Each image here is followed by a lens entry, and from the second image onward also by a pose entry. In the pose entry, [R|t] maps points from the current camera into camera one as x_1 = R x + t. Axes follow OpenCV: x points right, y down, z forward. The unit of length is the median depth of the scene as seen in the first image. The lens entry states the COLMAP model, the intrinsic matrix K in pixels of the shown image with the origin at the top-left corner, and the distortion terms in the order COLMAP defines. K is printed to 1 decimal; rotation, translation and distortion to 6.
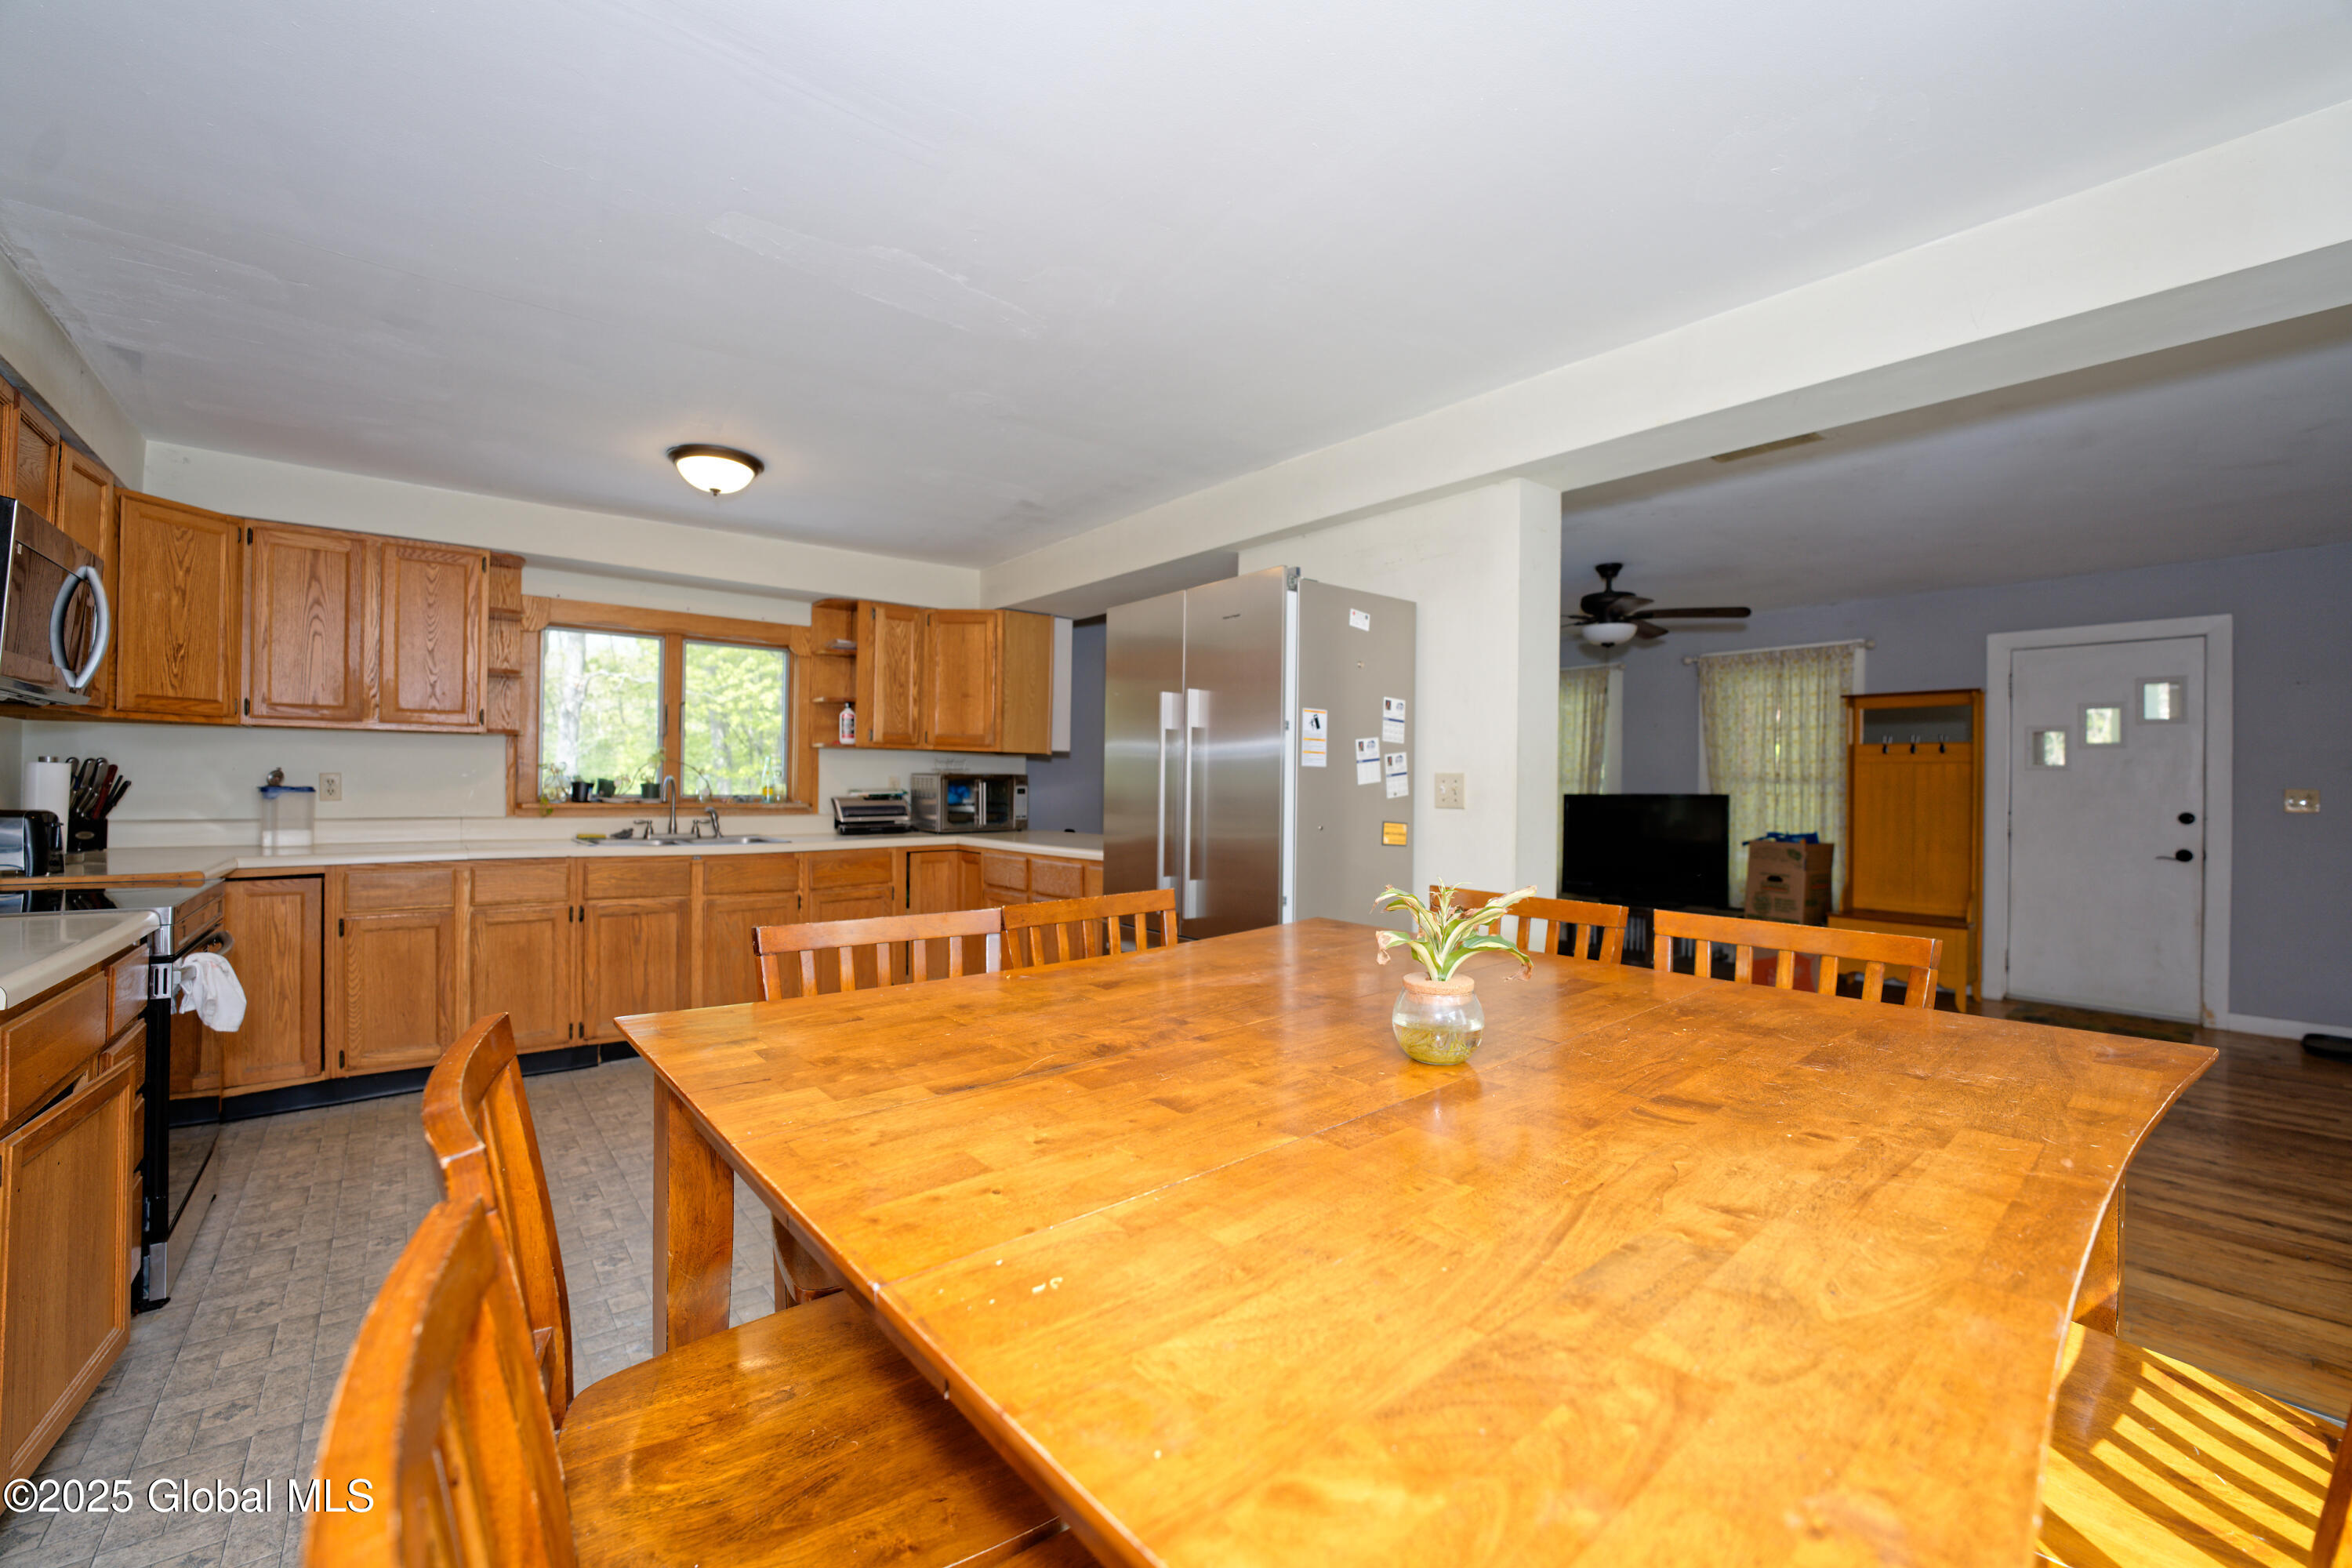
lens RADIAL K [[951.1, 0, 1174.5], [0, 951.1, 778.9], [0, 0, 1]] dist [-0.031986, 0.002976]
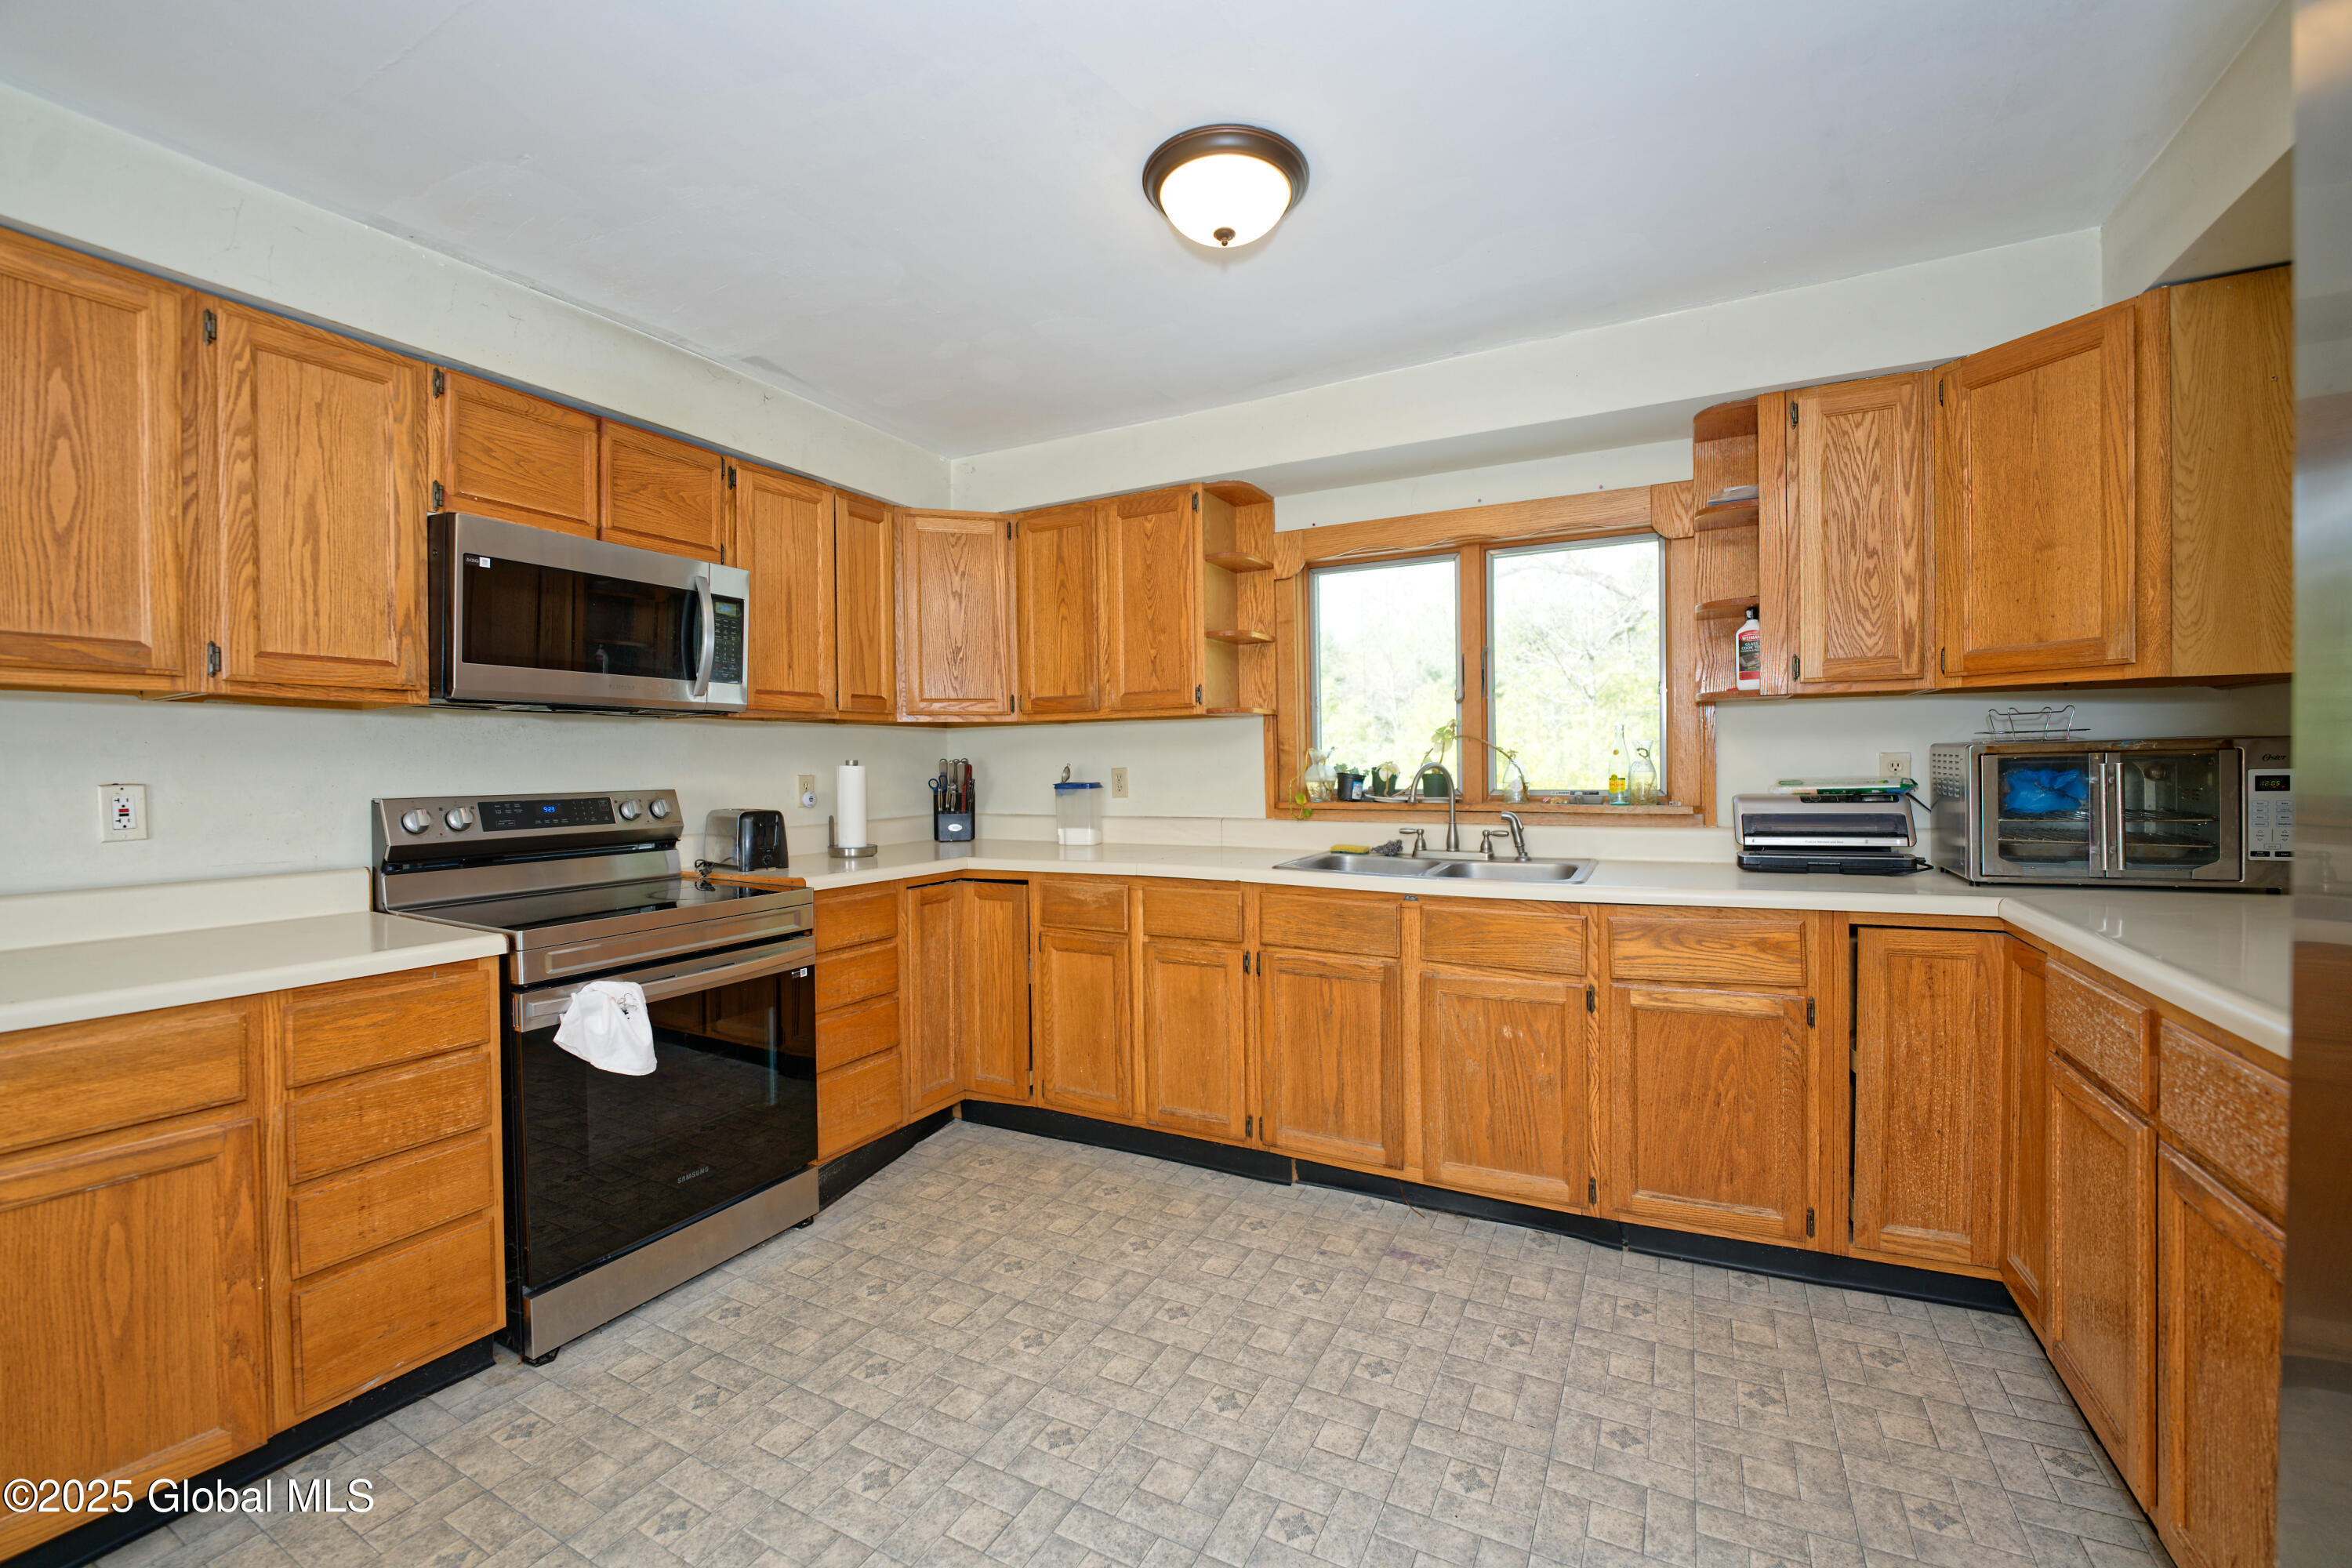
lens RADIAL K [[951.1, 0, 1174.5], [0, 951.1, 778.9], [0, 0, 1]] dist [-0.031986, 0.002976]
pose [[0.387716, -0.002476, -0.921776, -0.004675], [0.021725, 0.999743, 0.006453, 0.000032], [0.921523, -0.022528, 0.387670, 0.678432]]
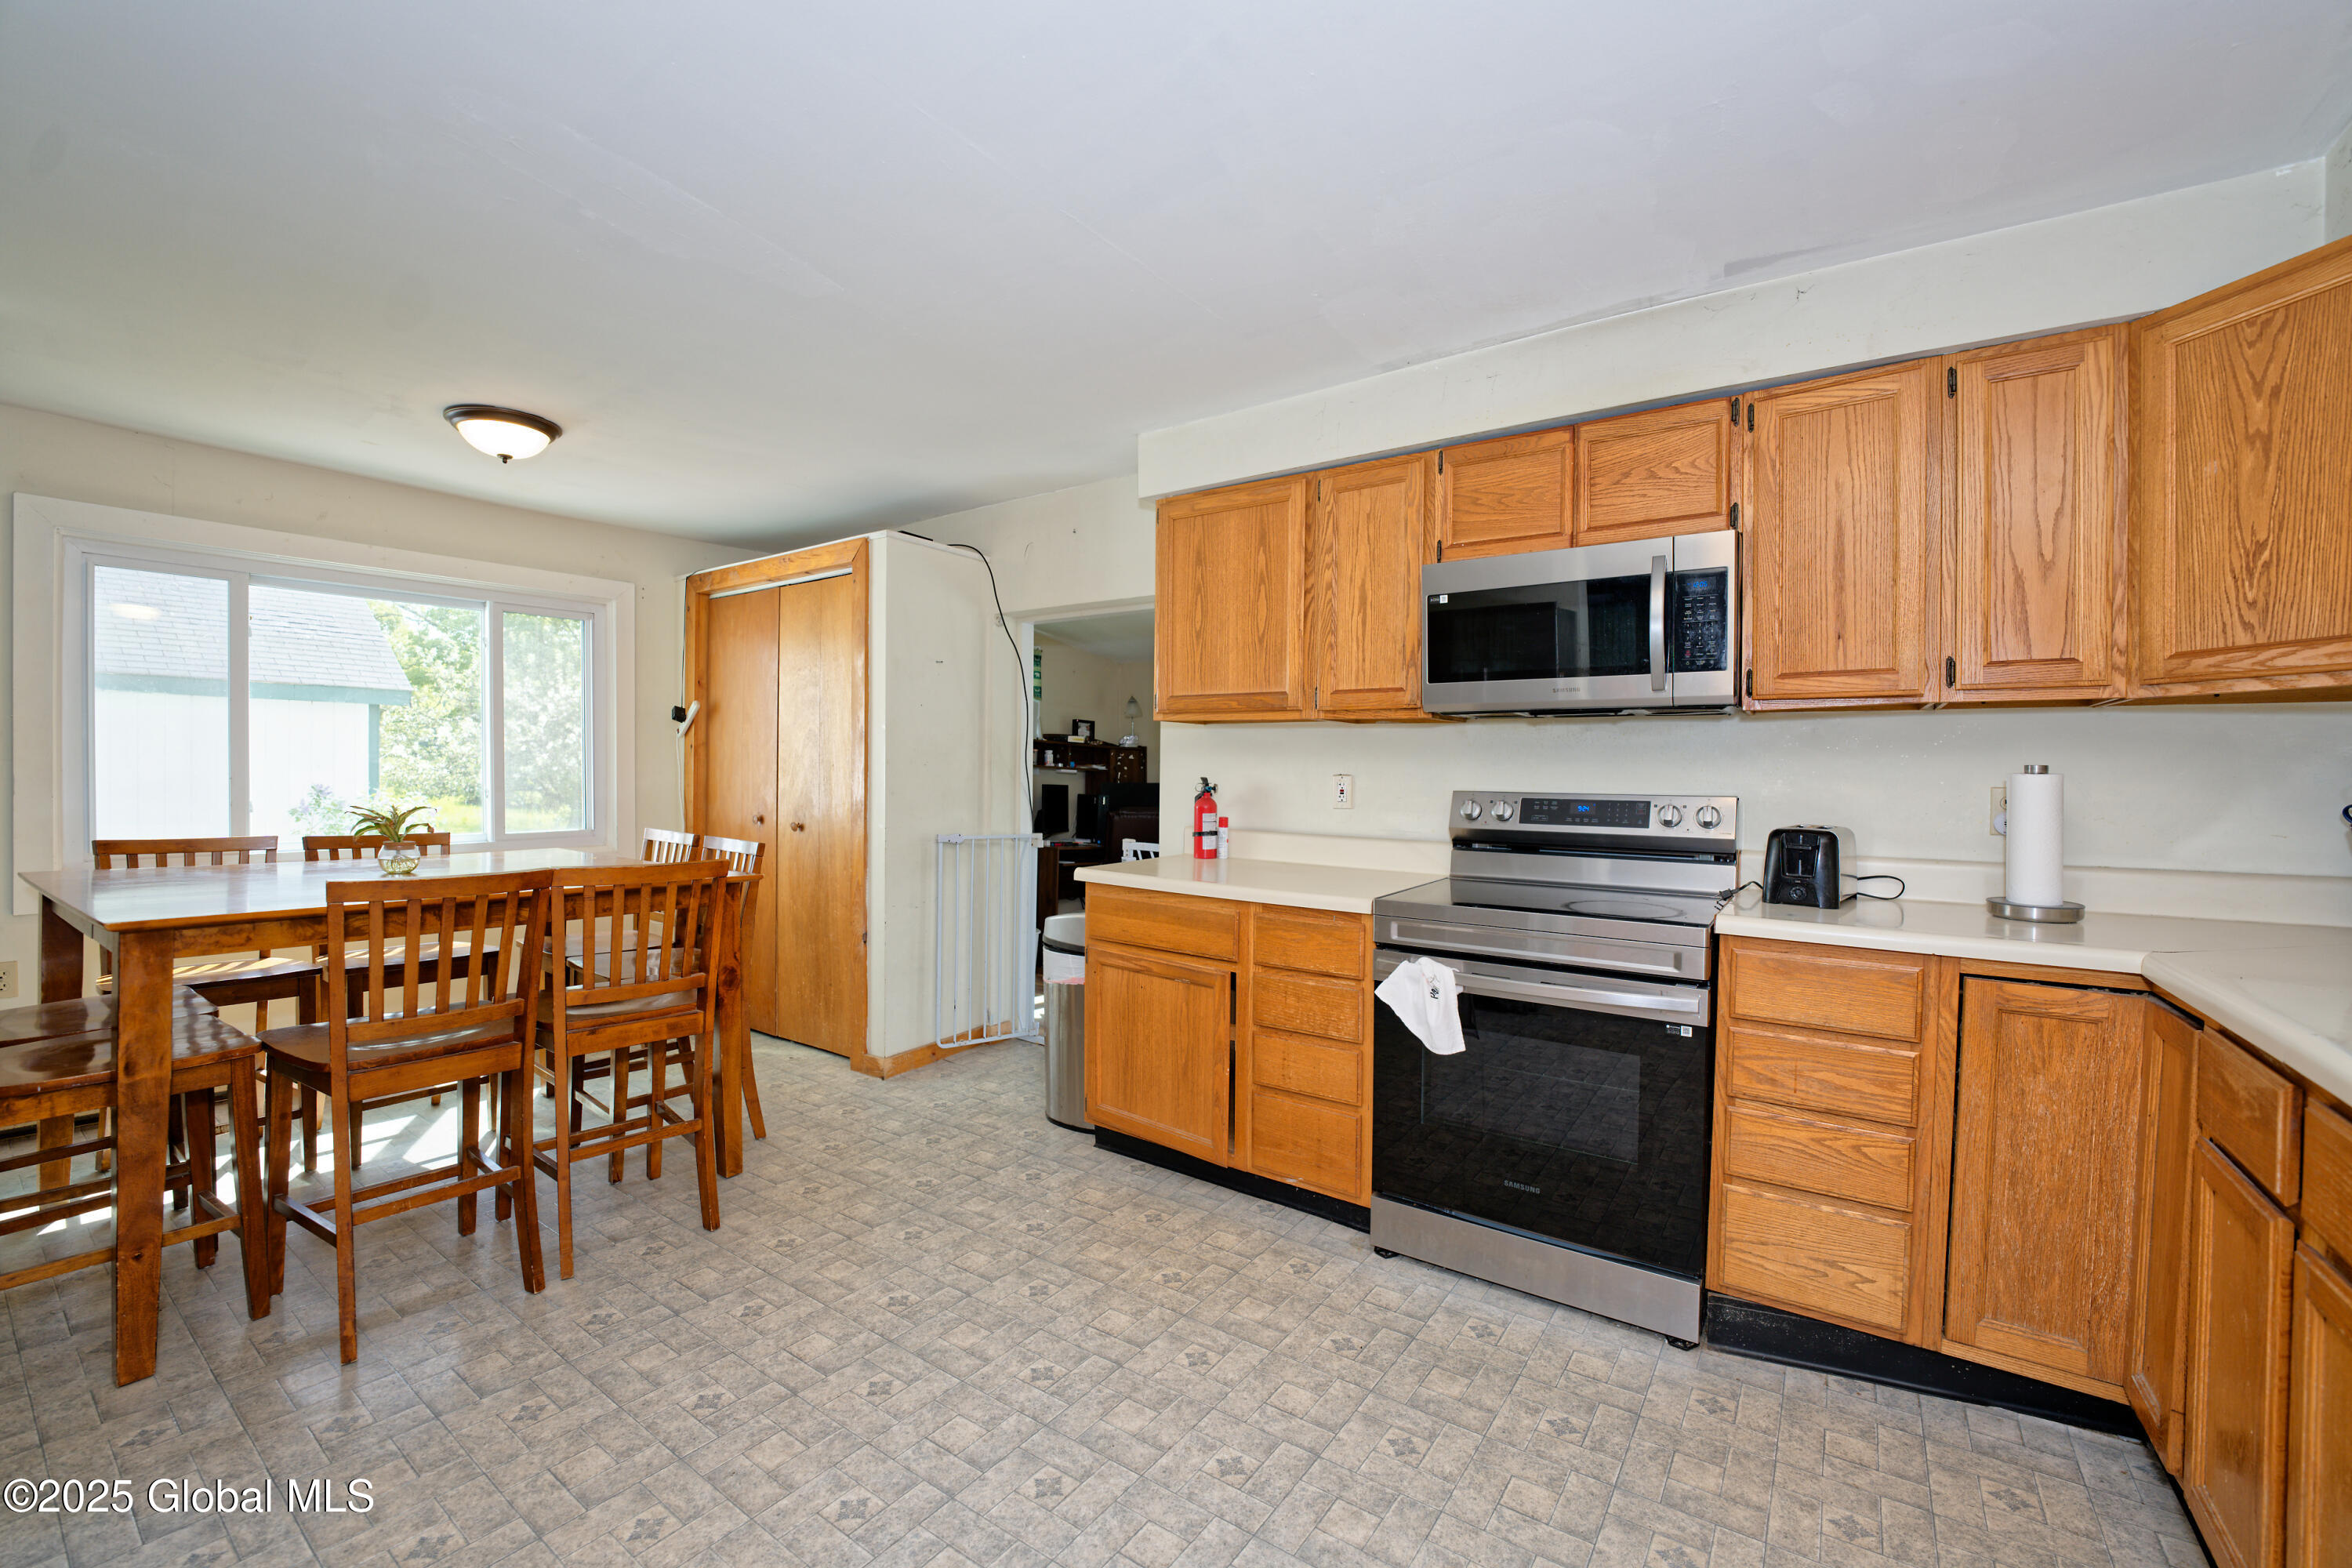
lens RADIAL K [[951.1, 0, 1174.5], [0, 951.1, 778.9], [0, 0, 1]] dist [-0.031986, 0.002976]
pose [[-0.962750, -0.017283, -0.269842, -0.299652], [-0.018983, 0.999813, 0.003693, -0.002693], [0.269728, 0.008678, -0.962898, 1.119141]]
